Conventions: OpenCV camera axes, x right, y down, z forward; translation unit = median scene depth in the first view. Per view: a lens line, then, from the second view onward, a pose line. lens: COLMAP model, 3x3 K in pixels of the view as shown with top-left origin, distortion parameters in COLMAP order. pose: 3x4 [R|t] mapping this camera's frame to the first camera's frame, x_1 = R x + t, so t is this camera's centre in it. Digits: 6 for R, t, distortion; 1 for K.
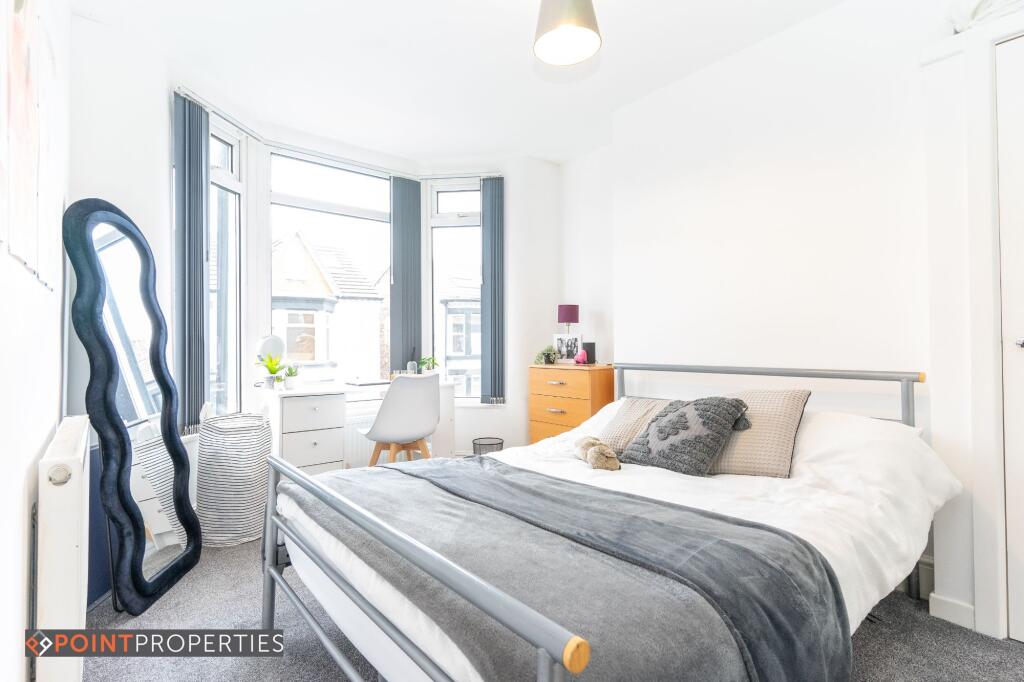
lens RADIAL K [[499.0, 0, 512.0], [0, 499.0, 341.0], [0, 0, 1]] dist [0.000978, 0.000389]
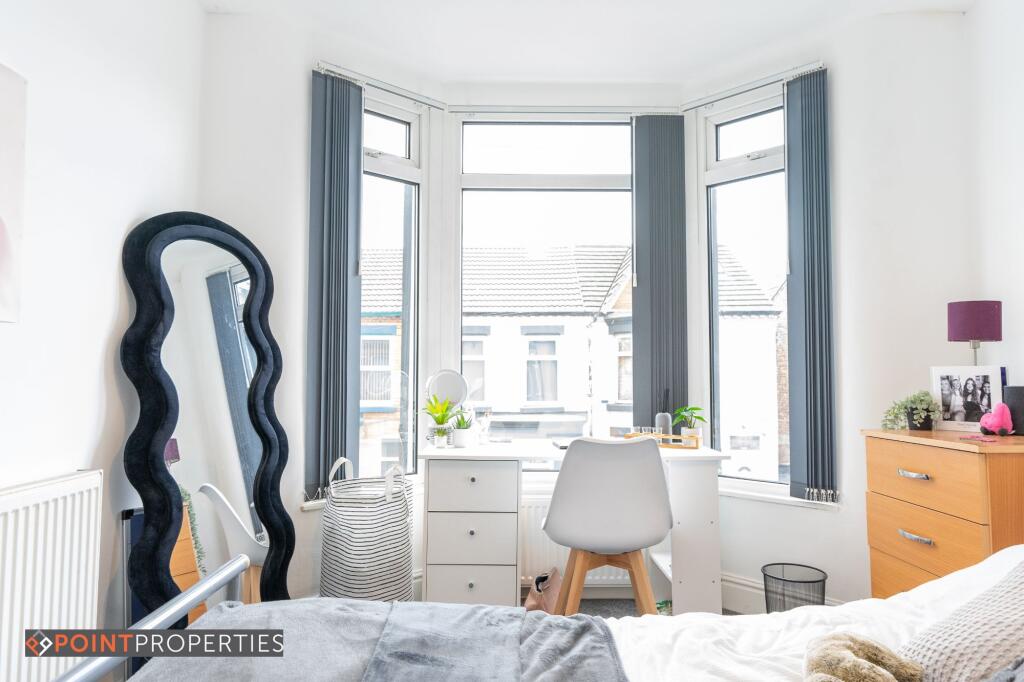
lens RADIAL K [[672.3, 0, 512.0], [0, 672.3, 341.0], [0, 0, 1]] dist [0.003636, 0.001679]
pose [[0.771689, -0.026544, -0.635446, 0.179493], [-0.003471, 0.998938, -0.045943, -0.007429], [0.635990, 0.037659, 0.770778, 0.264811]]
